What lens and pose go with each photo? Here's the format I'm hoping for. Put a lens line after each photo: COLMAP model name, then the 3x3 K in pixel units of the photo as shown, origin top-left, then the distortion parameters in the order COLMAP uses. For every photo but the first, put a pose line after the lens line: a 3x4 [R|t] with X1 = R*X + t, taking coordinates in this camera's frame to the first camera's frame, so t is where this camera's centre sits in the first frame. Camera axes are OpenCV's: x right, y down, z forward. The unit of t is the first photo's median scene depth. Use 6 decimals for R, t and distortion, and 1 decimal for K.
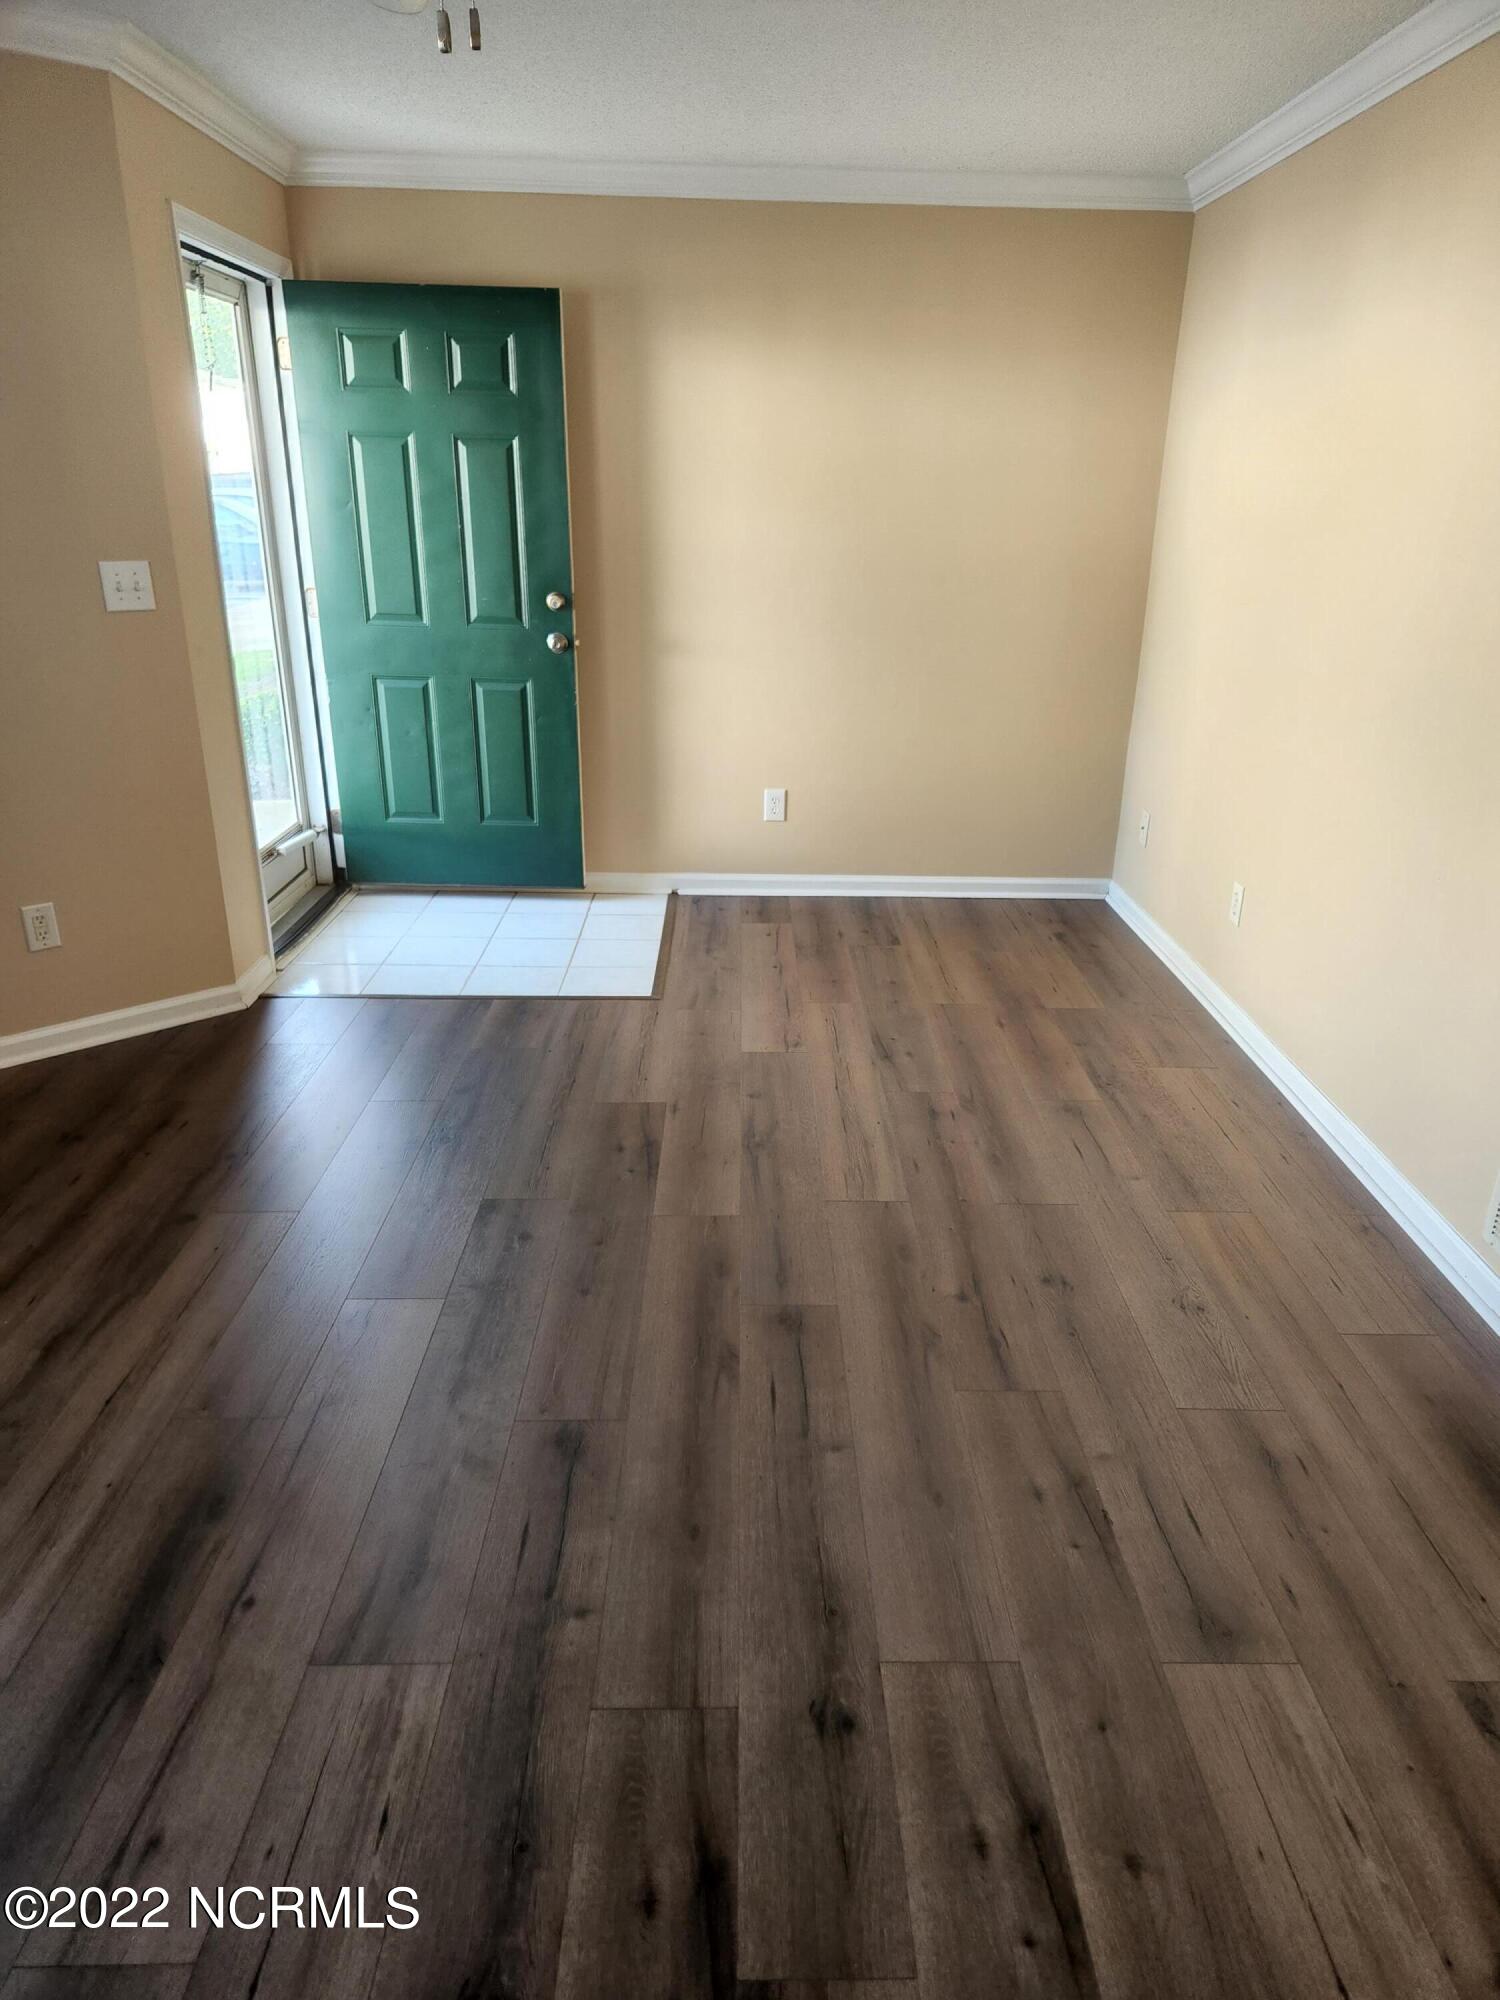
lens RADIAL K [[1344.8, 0, 750.0], [0, 1344.8, 1000.0], [0, 0, 1]] dist [0.031367, -0.001939]
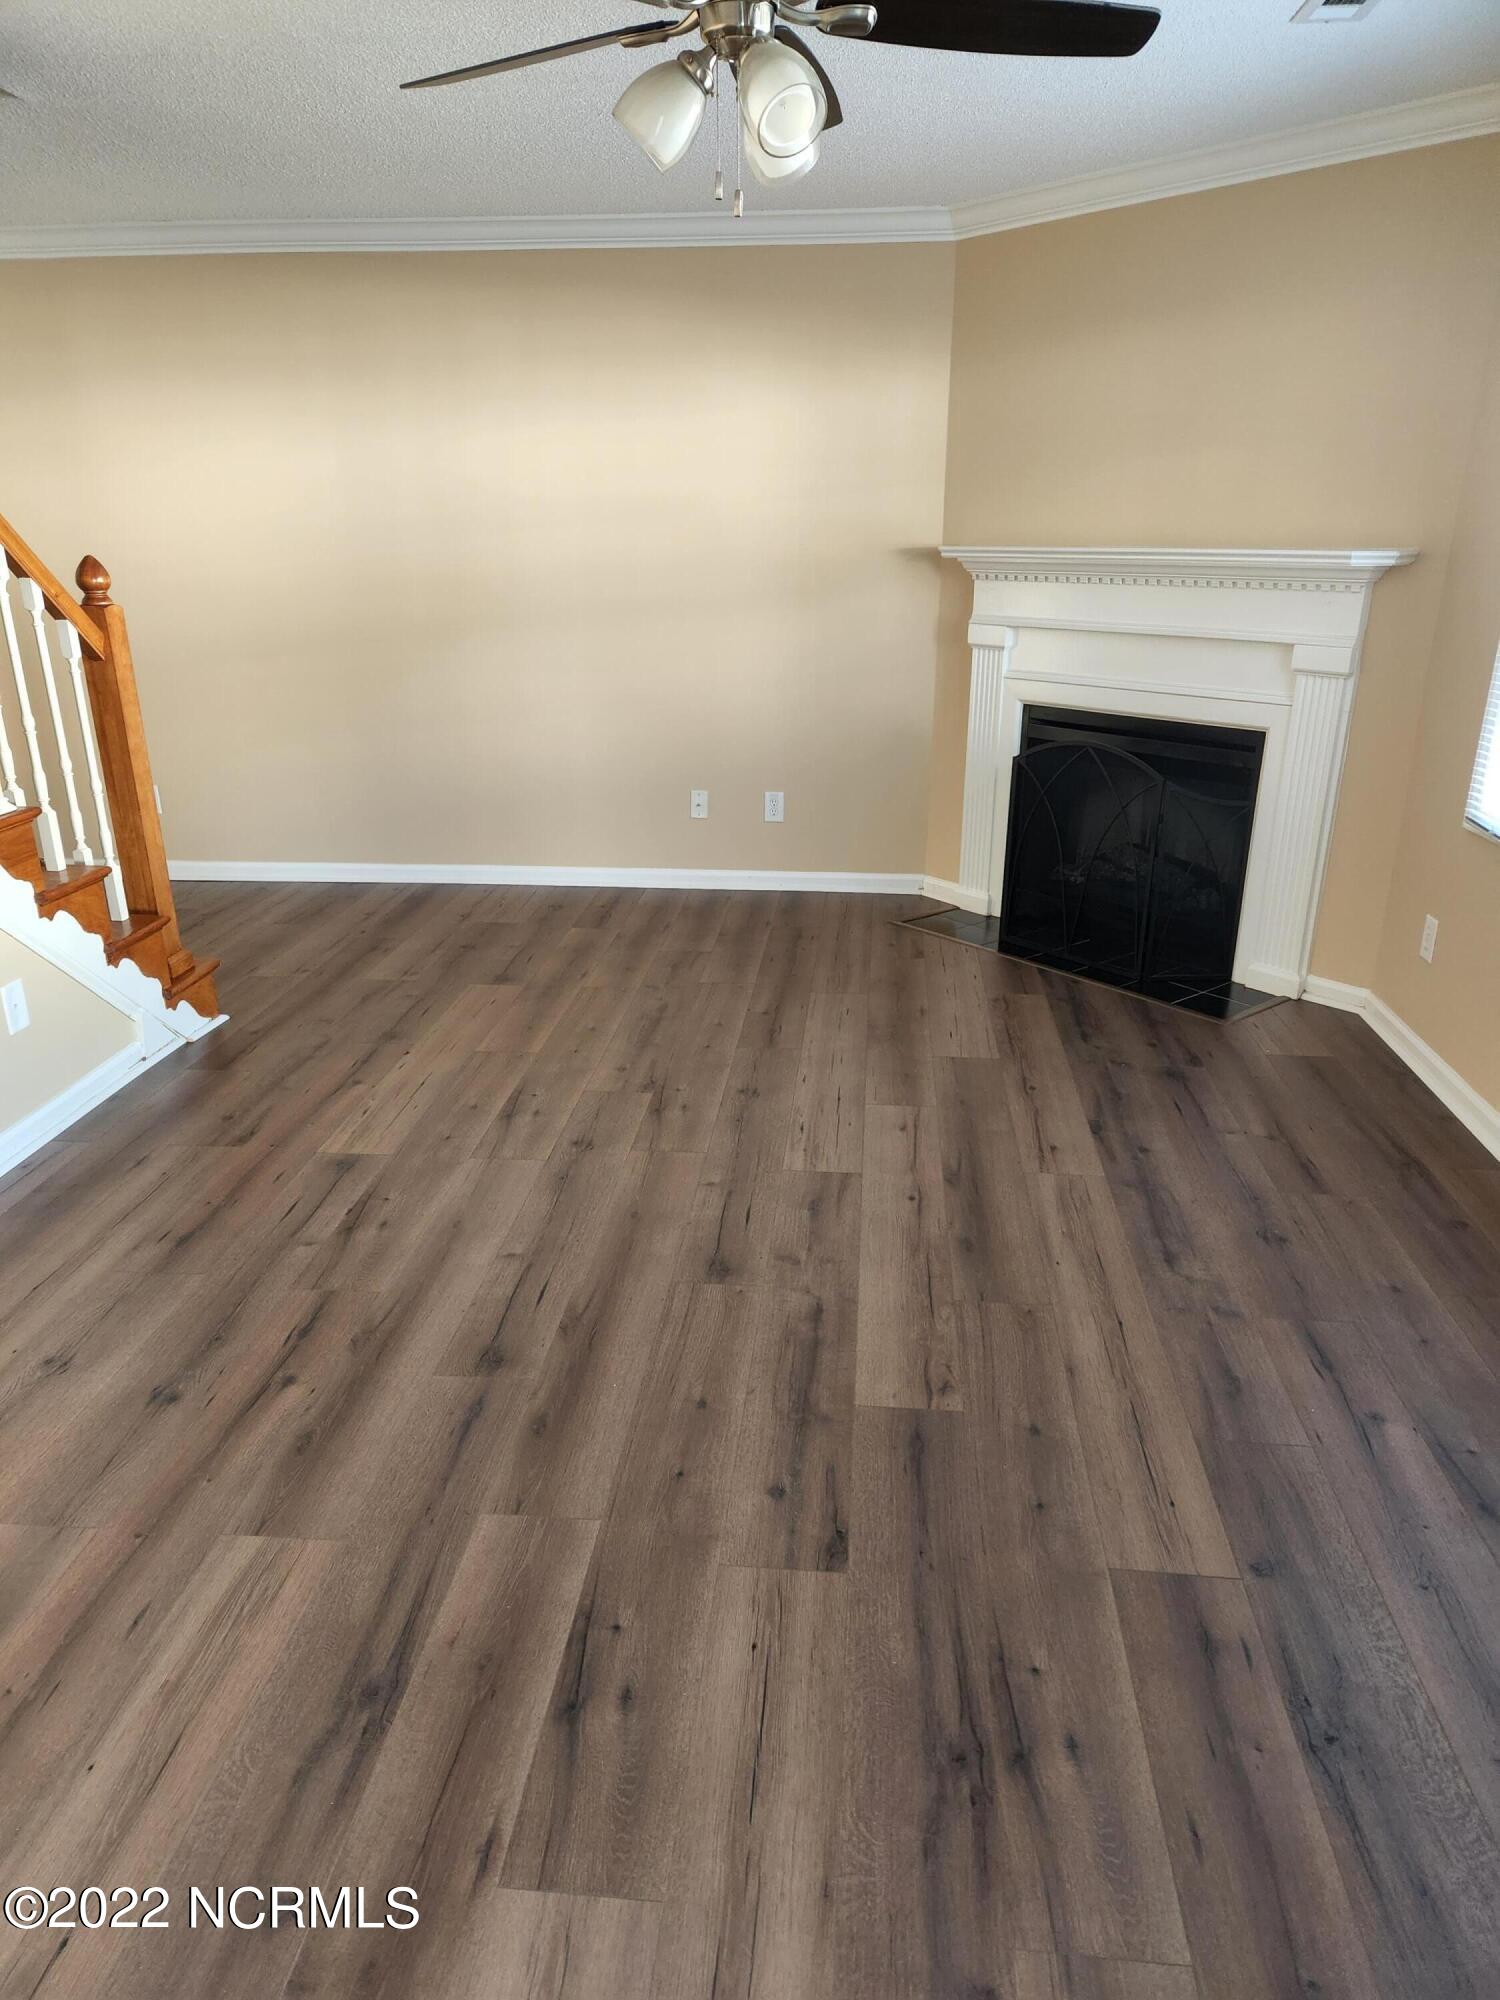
lens RADIAL K [[1344.8, 0, 750.0], [0, 1344.8, 1000.0], [0, 0, 1]] dist [0.031367, -0.001939]
pose [[-0.994483, -0.056998, 0.088065, -0.238542], [0.012682, 0.768025, 0.640295, -0.612042], [-0.104132, 0.637879, -0.763064, 1.650777]]
